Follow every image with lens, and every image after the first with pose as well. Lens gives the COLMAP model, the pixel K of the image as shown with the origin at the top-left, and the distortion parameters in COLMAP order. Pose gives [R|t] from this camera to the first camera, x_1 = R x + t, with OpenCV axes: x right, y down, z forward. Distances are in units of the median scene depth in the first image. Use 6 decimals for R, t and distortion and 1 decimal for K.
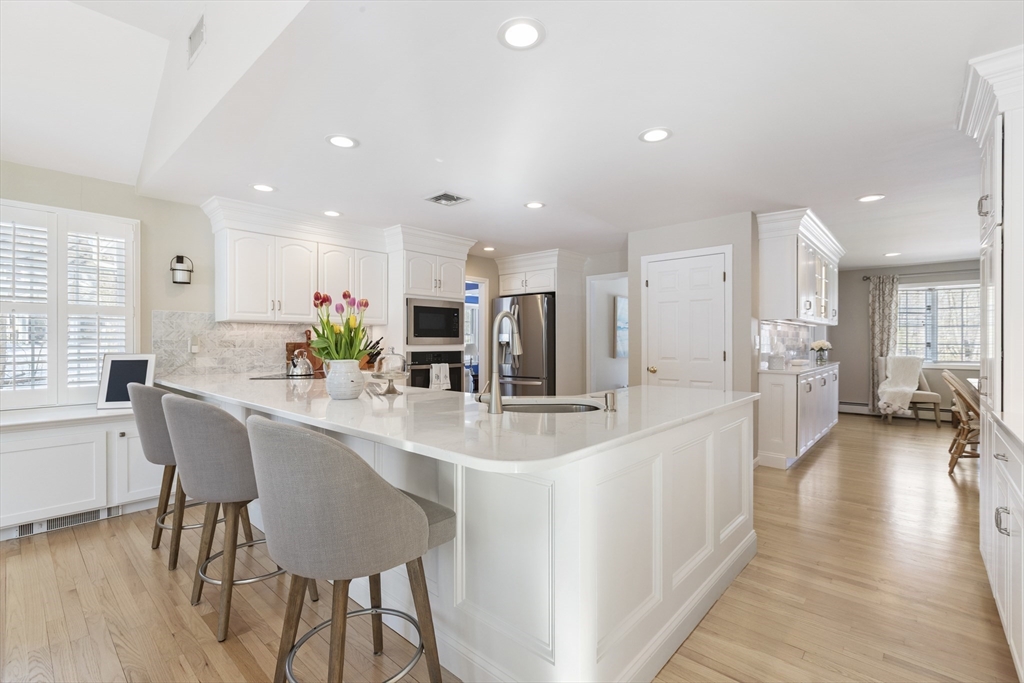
lens RADIAL K [[458.3, 0, 508.5], [0, 458.3, 342.1], [0, 0, 1]] dist [0.000187, 0.000258]
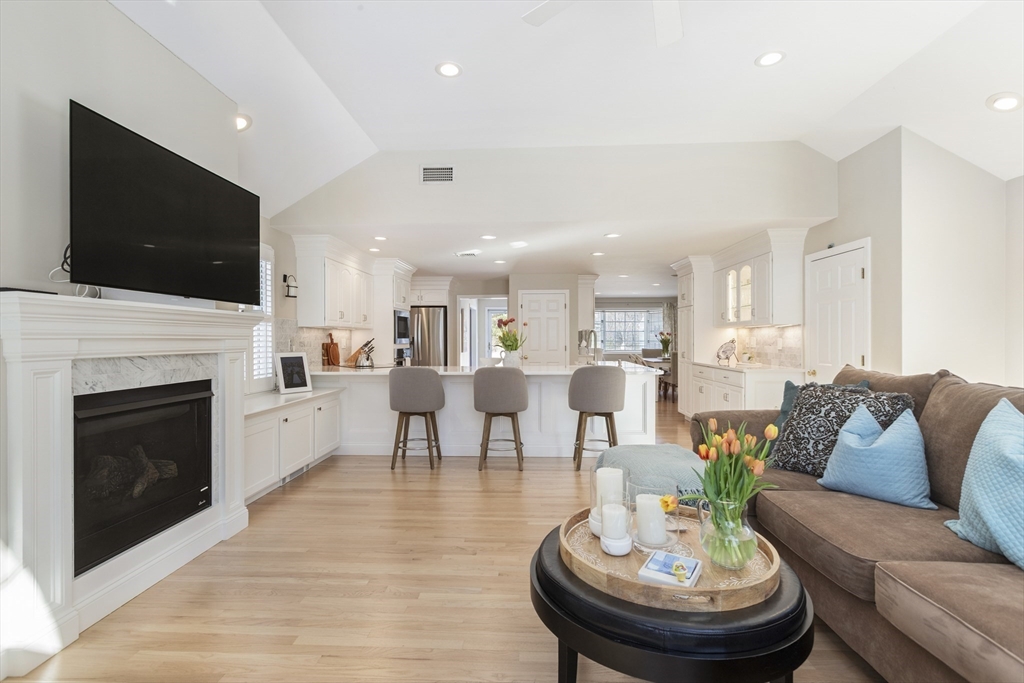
lens RADIAL K [[468.5, 0, 509.0], [0, 468.5, 338.9], [0, 0, 1]] dist [0.002277, -0.000064]
pose [[0.770885, -0.002794, 0.636968, -0.685049], [0.005019, 0.999986, -0.001687, -0.003869], [-0.636954, 0.004497, 0.770889, -0.249511]]
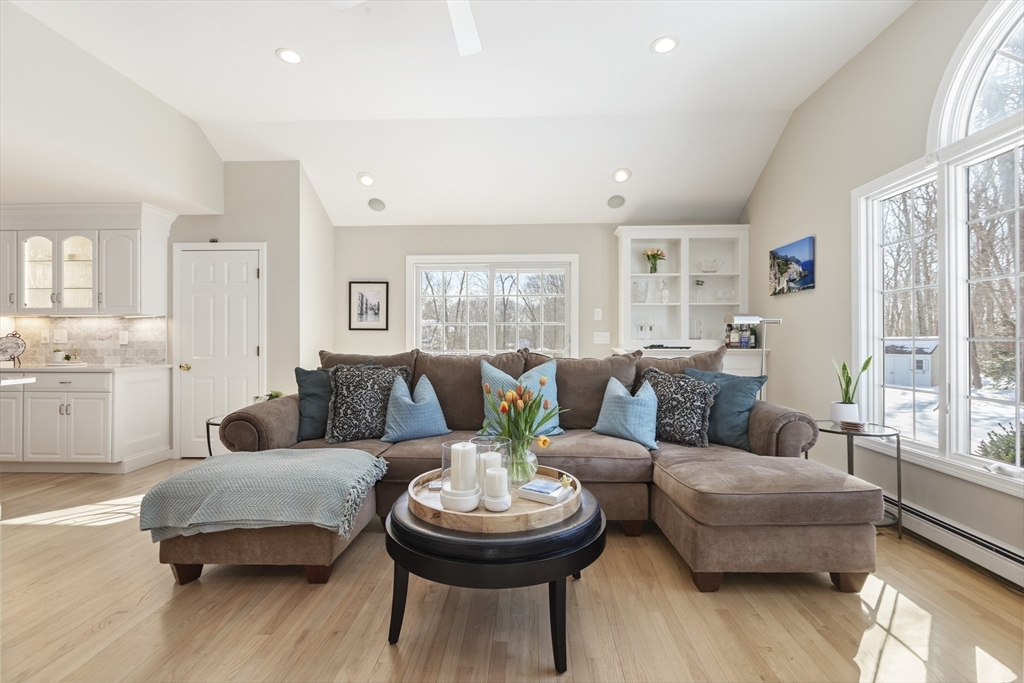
lens RADIAL K [[464.6, 0, 509.8], [0, 464.6, 338.1], [0, 0, 1]] dist [0.001879, 0.000839]
pose [[-0.641682, 0.004047, 0.766960, -0.698823], [0.002171, 0.999992, -0.003460, 0.011262], [-0.766967, -0.000555, -0.641686, 0.118707]]
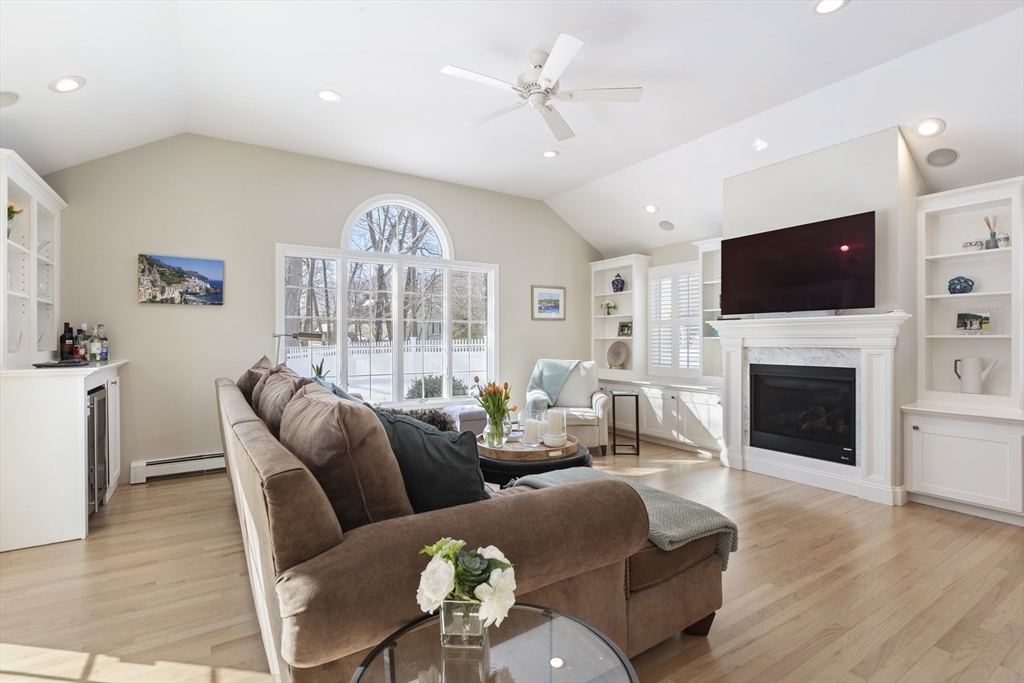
lens RADIAL K [[486.1, 0, 508.0], [0, 486.1, 340.0], [0, 0, 1]] dist [-0.001987, -0.000682]
pose [[-0.262974, -0.000780, -0.964803, 0.129797], [-0.000648, 1.000000, -0.000632, -0.001748], [0.964803, 0.000459, -0.262975, 0.041254]]
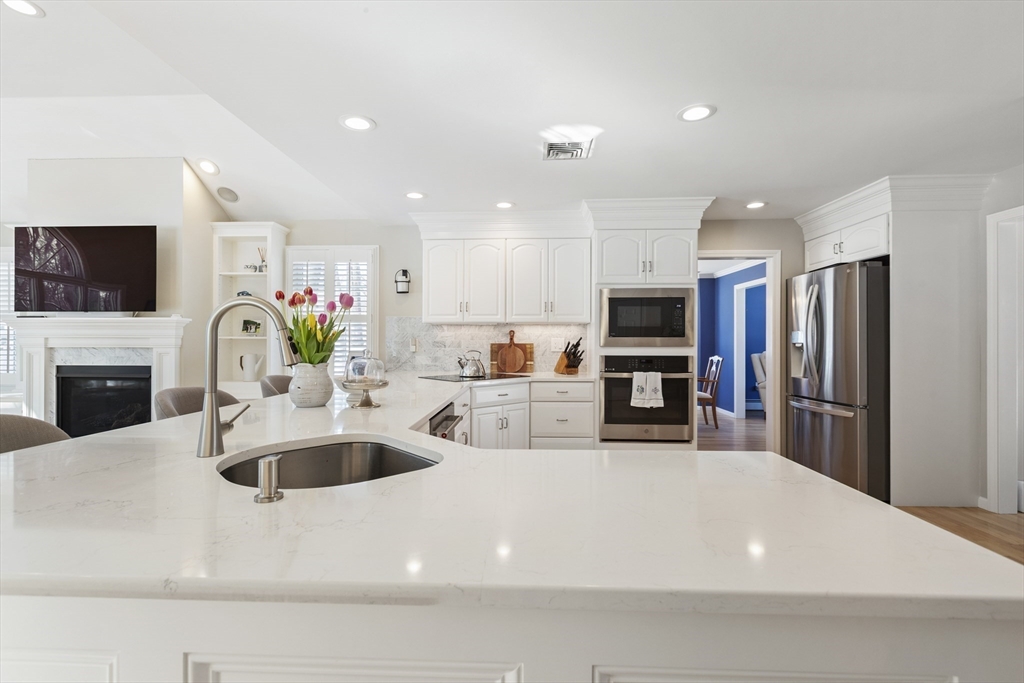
lens RADIAL K [[458.3, 0, 508.5], [0, 458.3, 342.1], [0, 0, 1]] dist [0.000187, 0.000258]
pose [[0.642027, 0.003249, -0.766675, 0.235817], [-0.003178, 0.999994, 0.001577, -0.002436], [0.766676, 0.001424, 0.642033, 0.286223]]
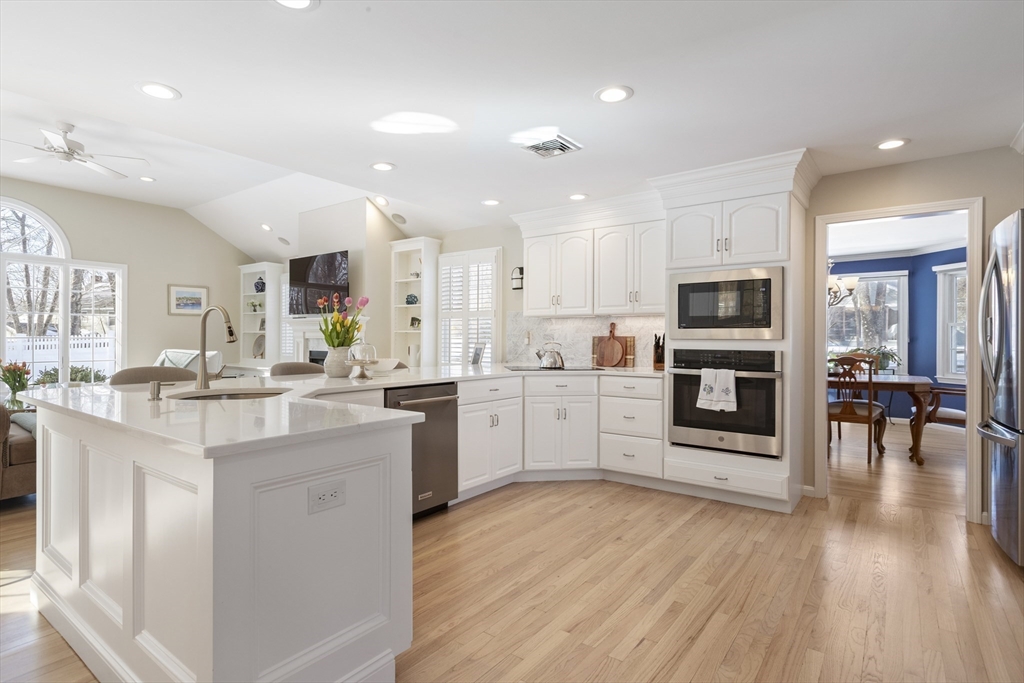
lens RADIAL K [[521.2, 0, 509.9], [0, 521.2, 338.2], [0, 0, 1]] dist [0.001988, 0.000589]
pose [[0.096806, 0.001913, -0.995301, 0.459859], [-0.006787, 0.999976, 0.001262, 0.003920], [0.995280, 0.006633, 0.096816, 0.534459]]
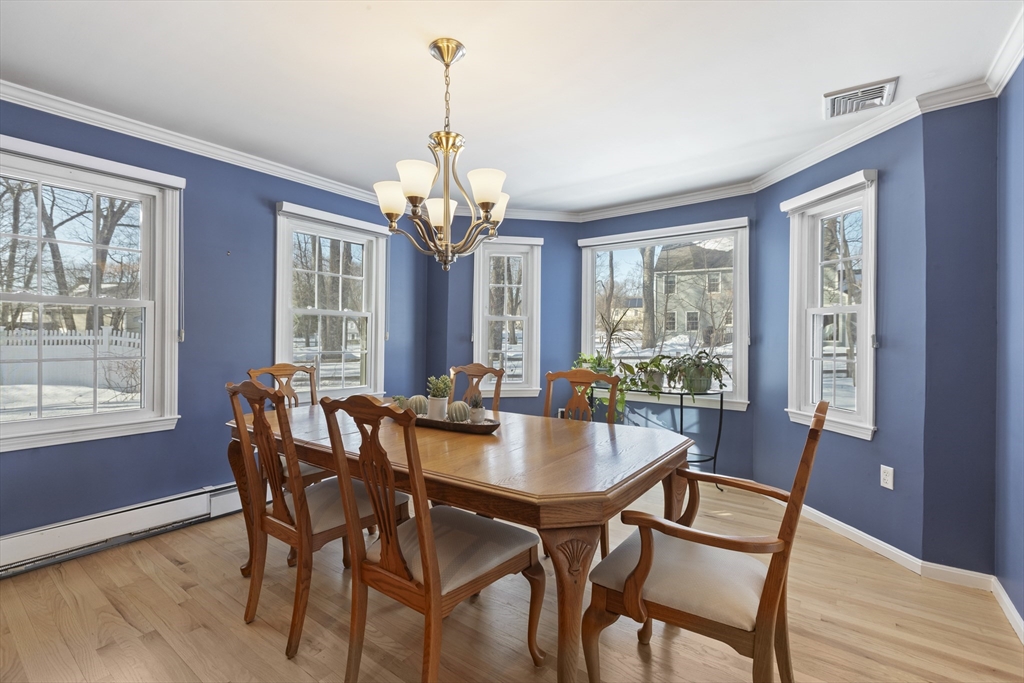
lens RADIAL K [[458.3, 0, 508.5], [0, 458.3, 342.1], [0, 0, 1]] dist [0.000187, 0.000258]
pose [[0.101219, 0.010080, -0.994813, -0.094828], [-0.008593, 0.999920, 0.009258, 0.002310], [0.994827, 0.007611, 0.101297, 1.205524]]
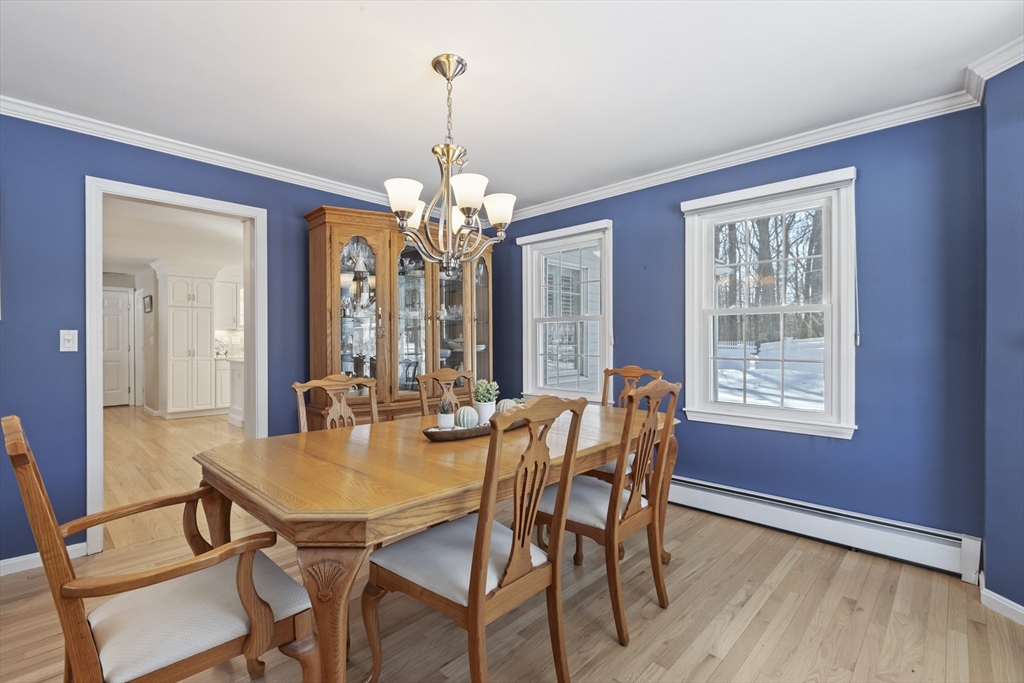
lens RADIAL K [[464.6, 0, 509.8], [0, 464.6, 338.1], [0, 0, 1]] dist [0.001879, 0.000839]
pose [[-0.999598, 0.003412, 0.028139, -0.470777], [0.003413, 0.999994, 0.000000, -0.000052], [-0.028139, 0.000096, -0.999604, 1.529299]]
